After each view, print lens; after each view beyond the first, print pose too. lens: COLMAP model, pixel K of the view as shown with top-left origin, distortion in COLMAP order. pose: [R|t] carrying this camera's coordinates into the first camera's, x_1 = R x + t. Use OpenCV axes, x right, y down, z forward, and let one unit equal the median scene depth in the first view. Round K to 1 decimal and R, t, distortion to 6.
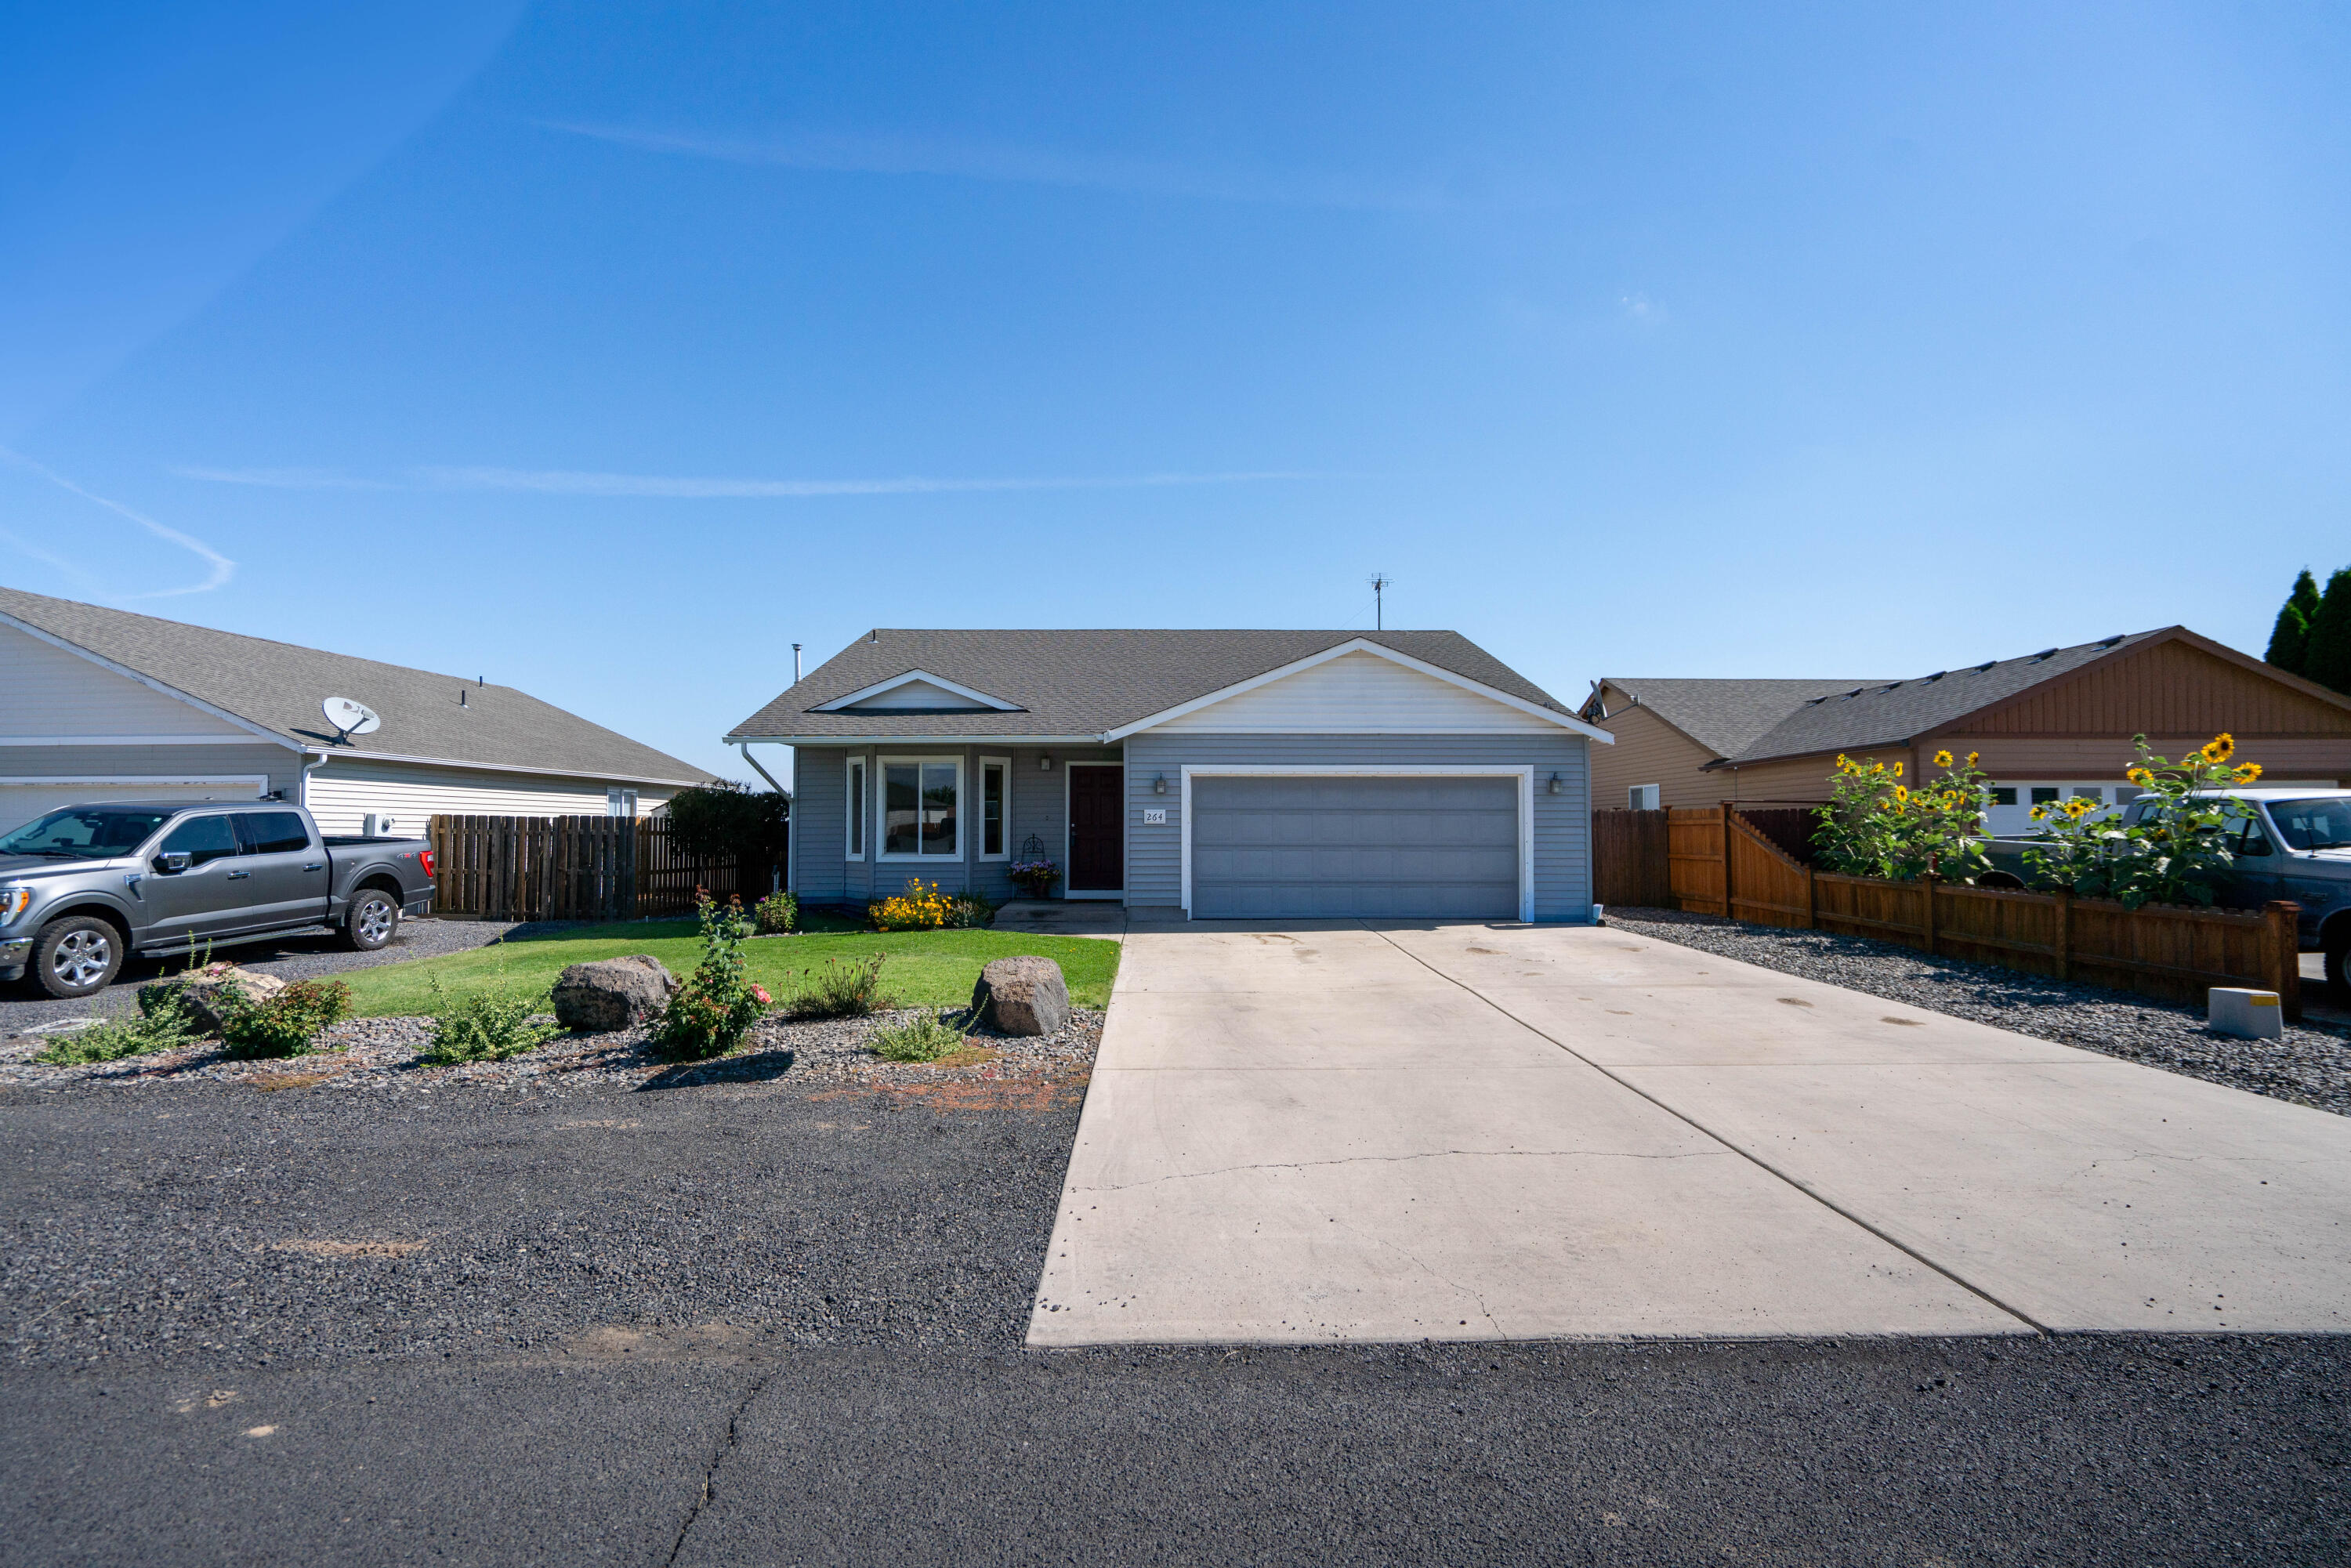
lens RADIAL K [[1068.2, 0, 1181.4], [0, 1068.2, 784.8], [0, 0, 1]] dist [-0.005695, 0.000895]
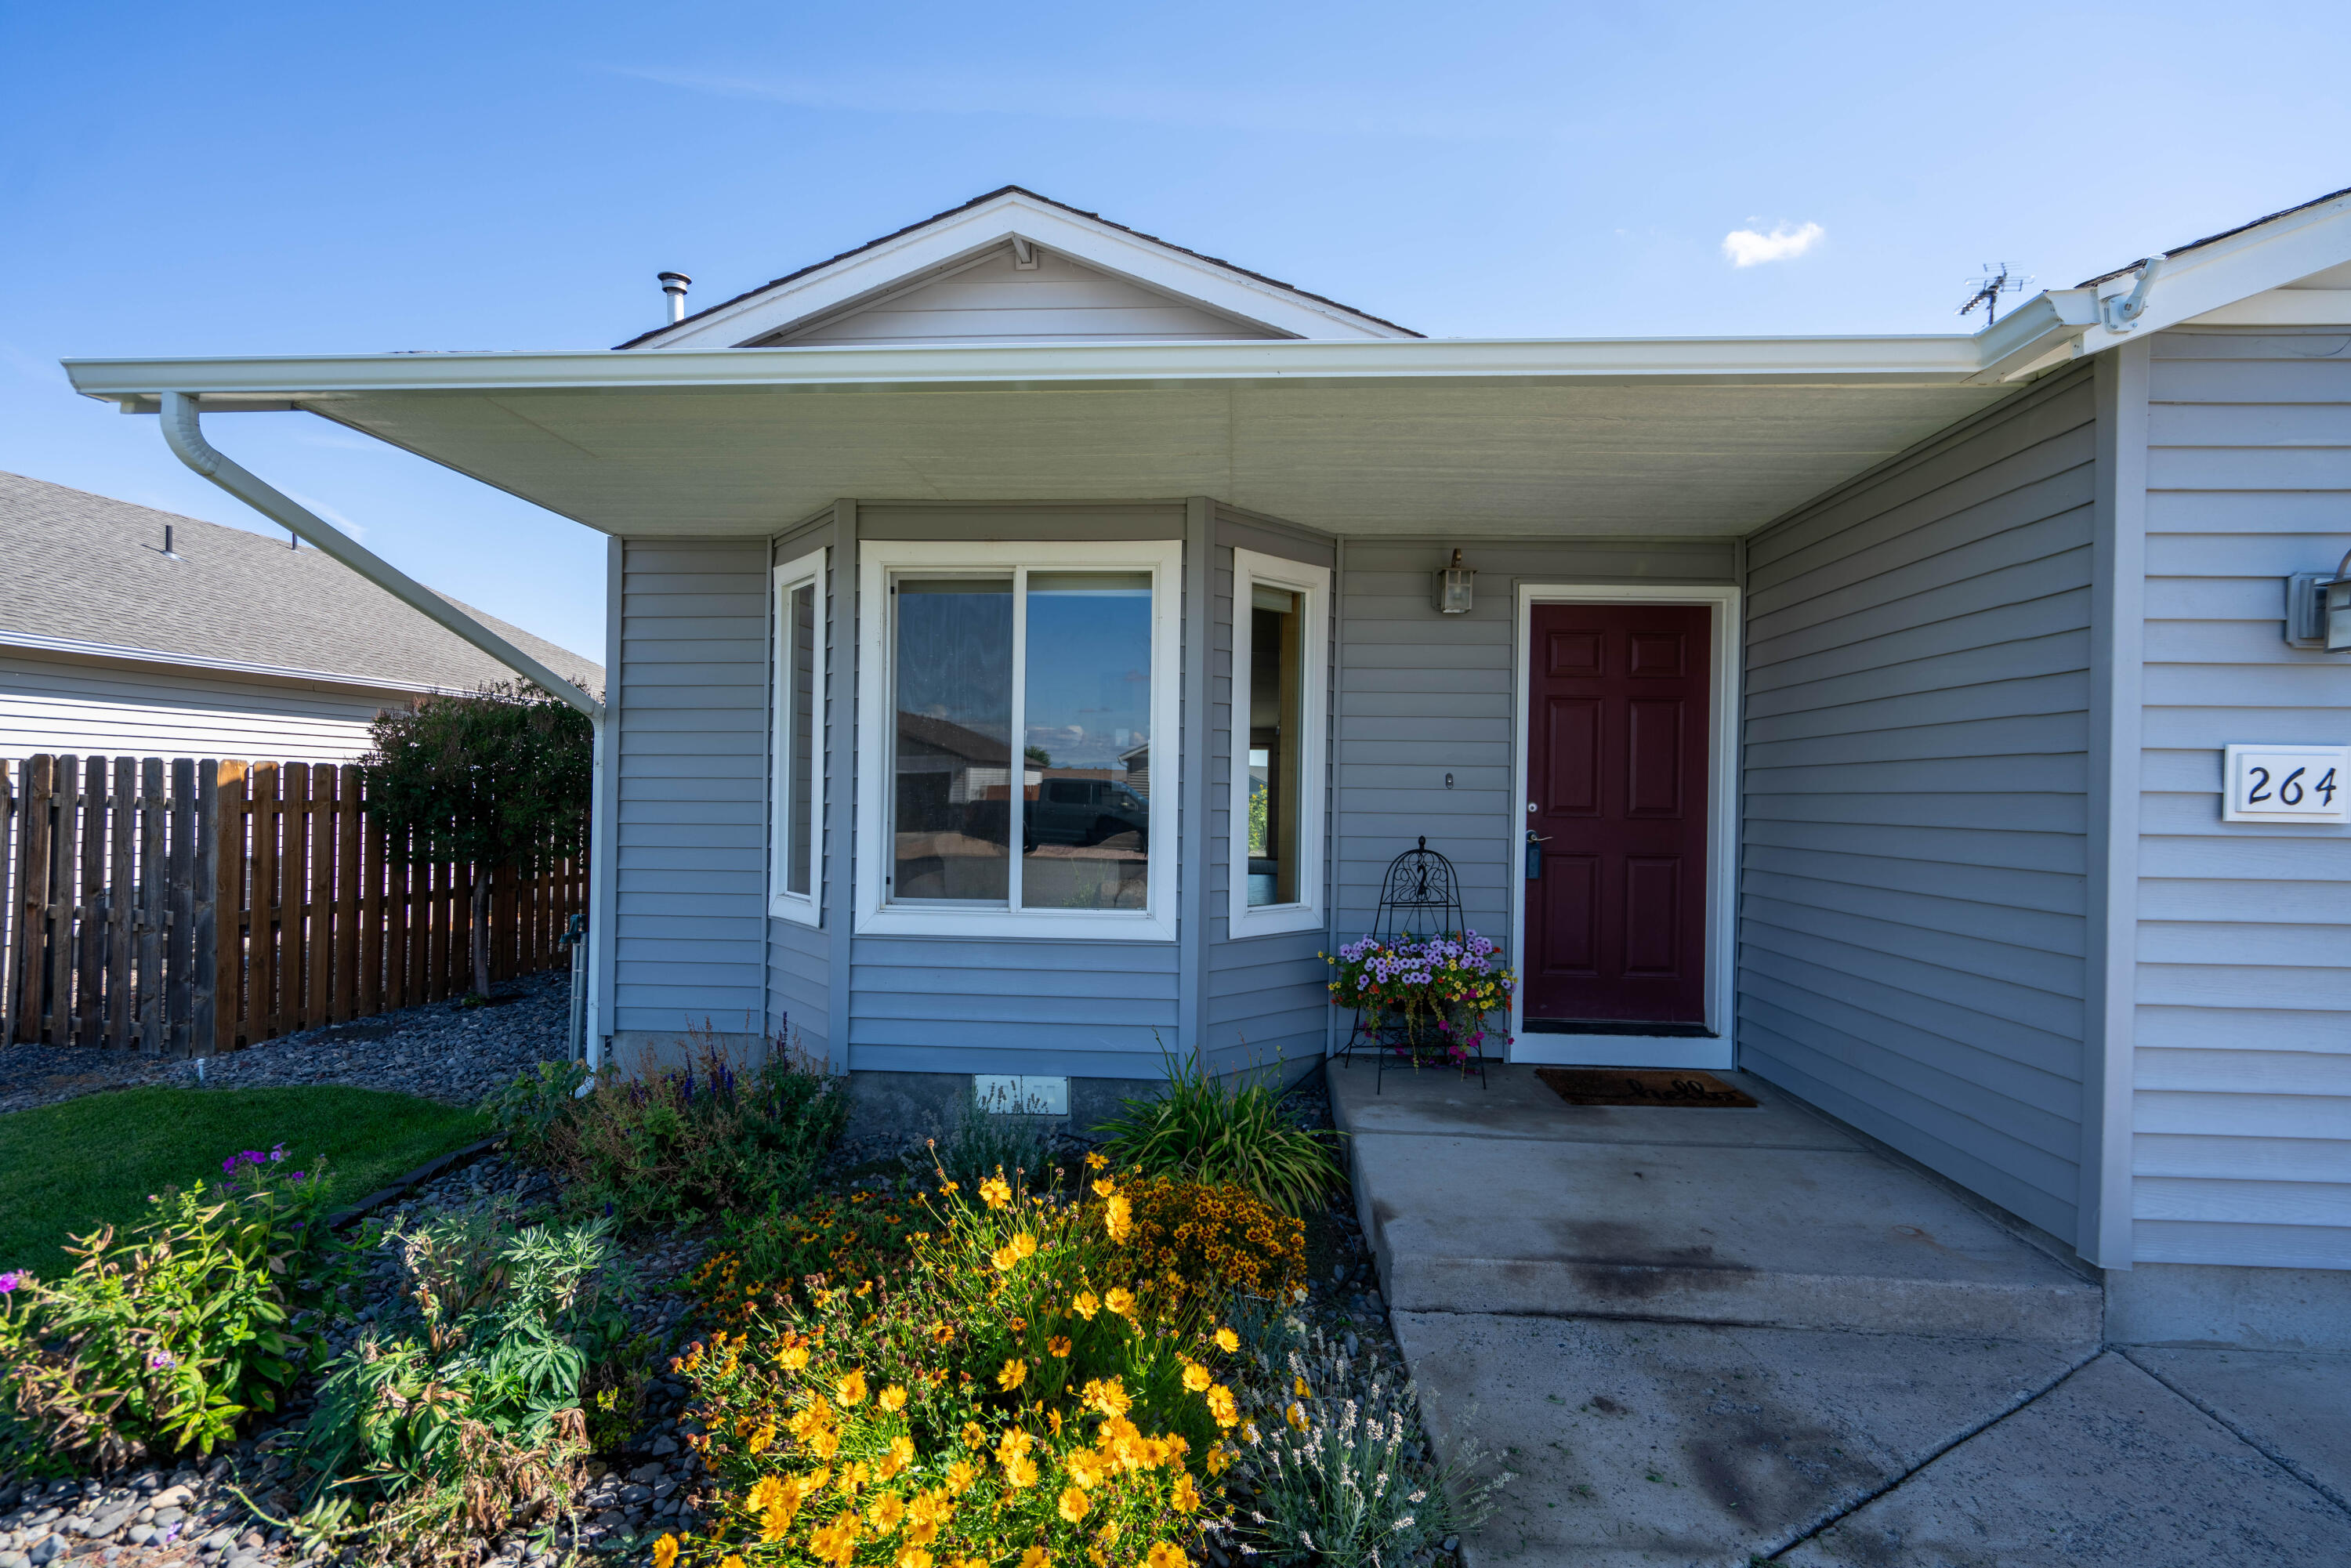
lens RADIAL K [[1068.2, 0, 1174.4], [0, 1068.2, 789.3], [0, 0, 1]] dist [-0.005695, 0.000895]
pose [[0.996486, 0.016382, -0.082144, -0.189550], [-0.013456, 0.999259, 0.036051, 0.025425], [0.082673, -0.034819, 0.995968, 0.760431]]
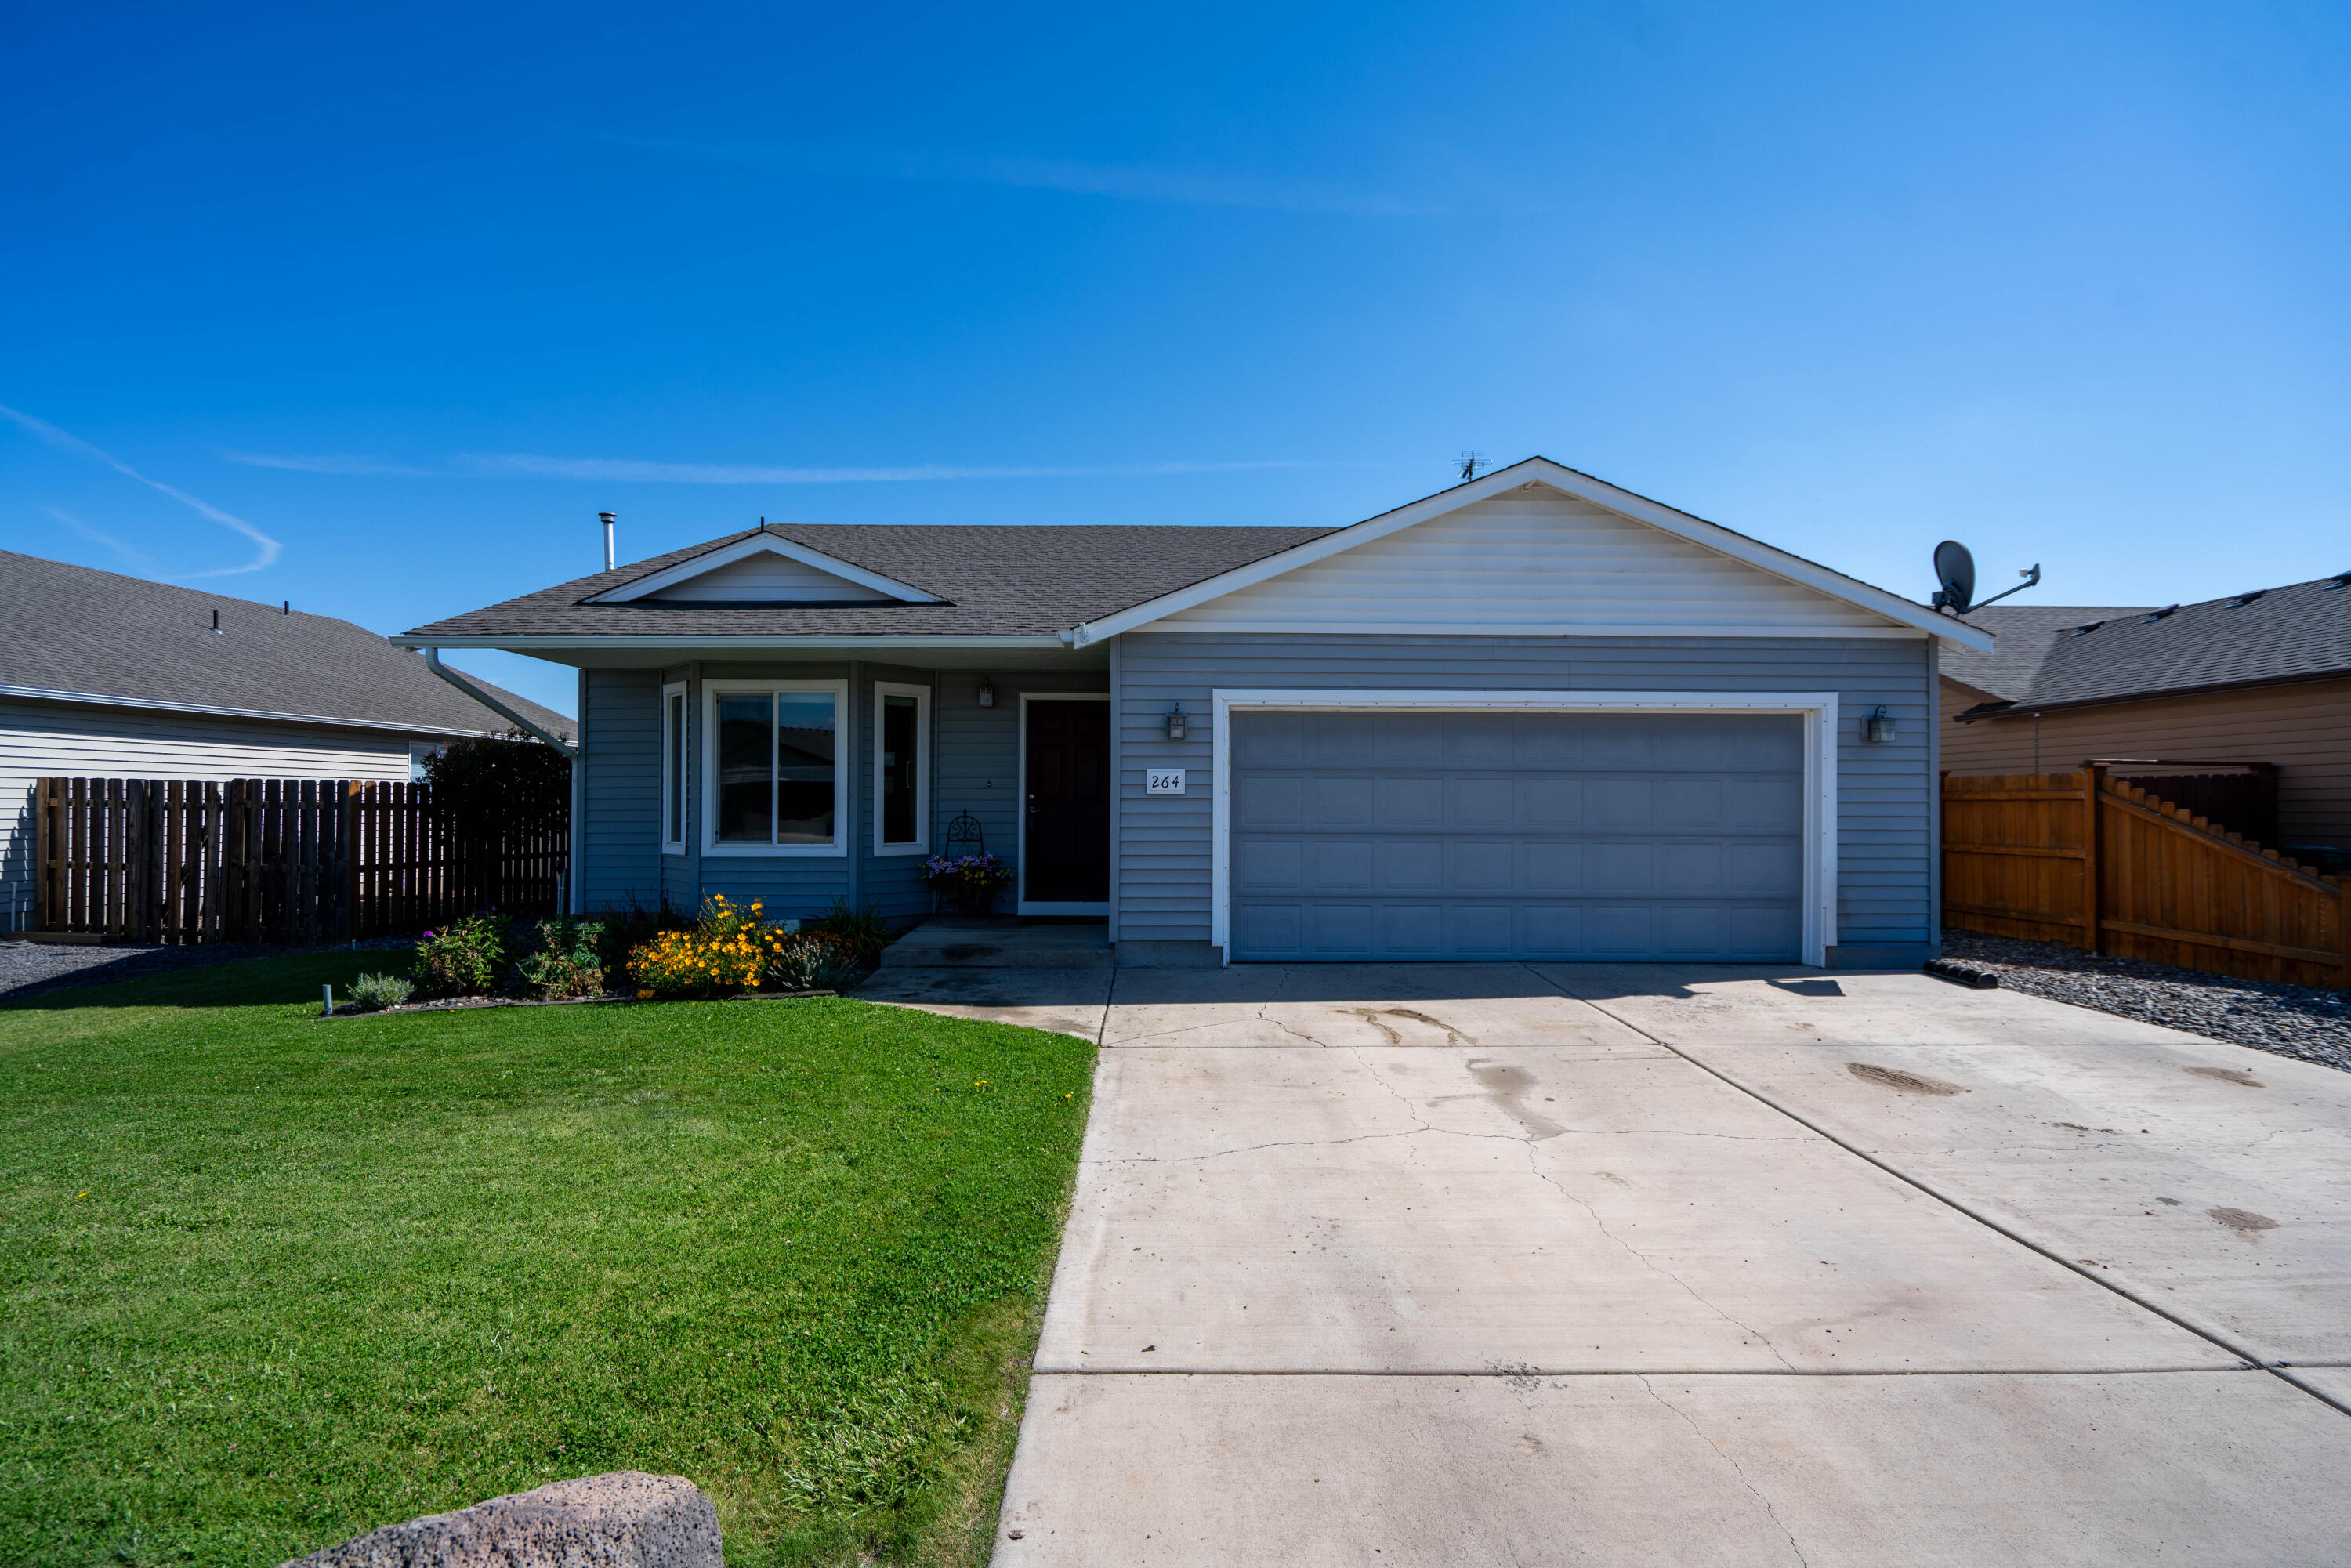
lens RADIAL K [[1068.2, 0, 1172.2], [0, 1068.2, 787.3], [0, 0, 1]] dist [-0.005695, 0.000895]
pose [[0.999913, 0.003879, -0.012628, -0.013570], [-0.003546, 0.999648, 0.026306, 0.017110], [0.012725, -0.026259, 0.999574, 0.415129]]
